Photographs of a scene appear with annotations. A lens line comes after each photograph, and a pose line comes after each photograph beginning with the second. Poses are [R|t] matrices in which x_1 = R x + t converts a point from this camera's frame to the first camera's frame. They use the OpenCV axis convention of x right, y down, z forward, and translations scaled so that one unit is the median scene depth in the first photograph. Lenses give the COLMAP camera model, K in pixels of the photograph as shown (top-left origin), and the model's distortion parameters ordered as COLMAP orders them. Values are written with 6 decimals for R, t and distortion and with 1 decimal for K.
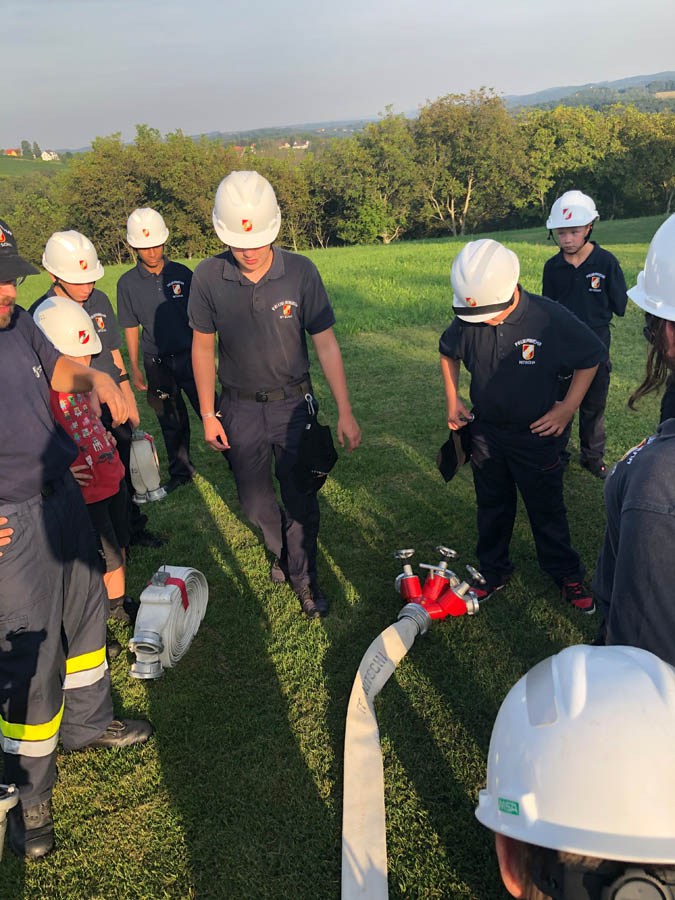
lens RADIAL K [[731.0, 0, 334.4], [0, 731.0, 454.2], [0, 0, 1]] dist [0.035242, -0.034908]
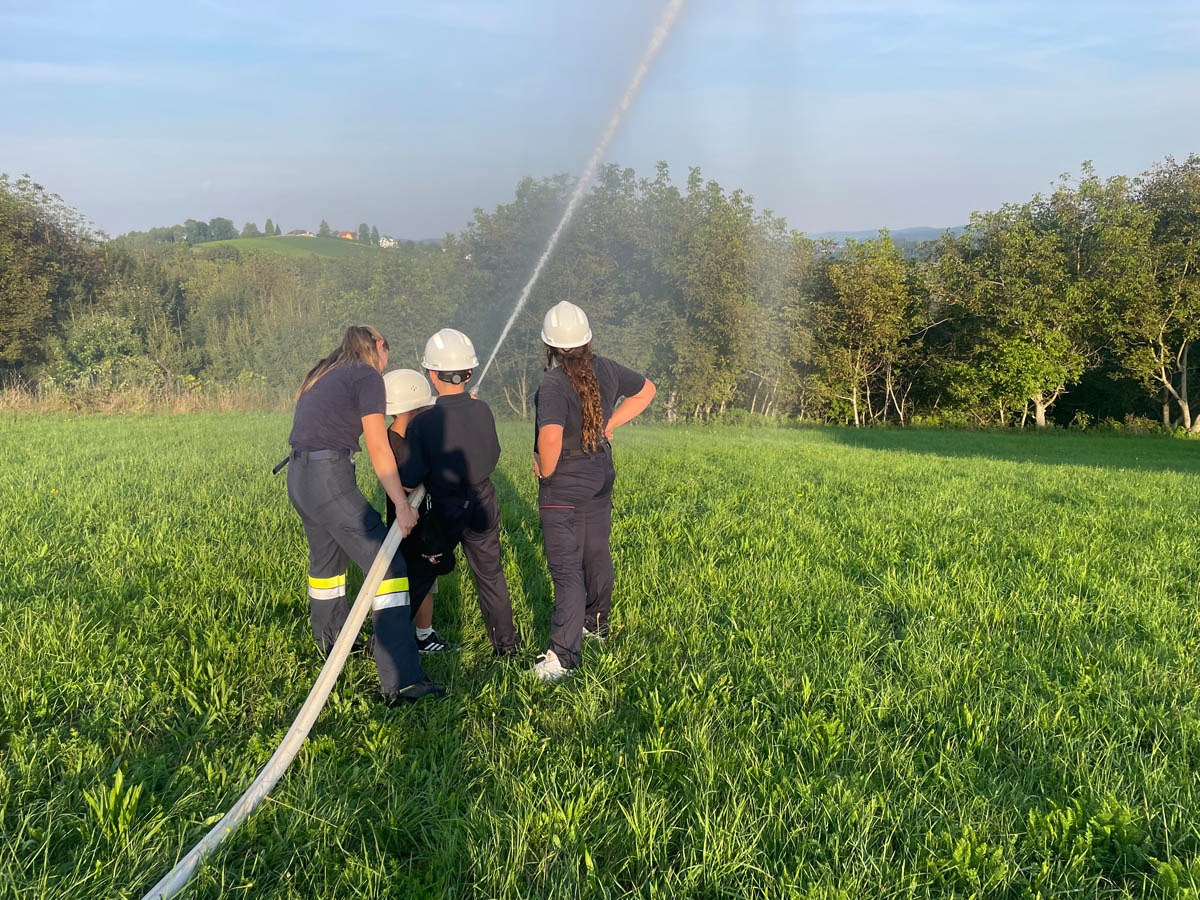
lens RADIAL K [[909.0, 0, 620.9], [0, 909.0, 450.4], [0, 0, 1]] dist [0.071721, -0.079457]
pose [[0.990973, 0.110895, -0.075333, -0.192622], [-0.123222, 0.974799, -0.185965, -0.116444], [0.052812, 0.193569, 0.979664, 0.394588]]
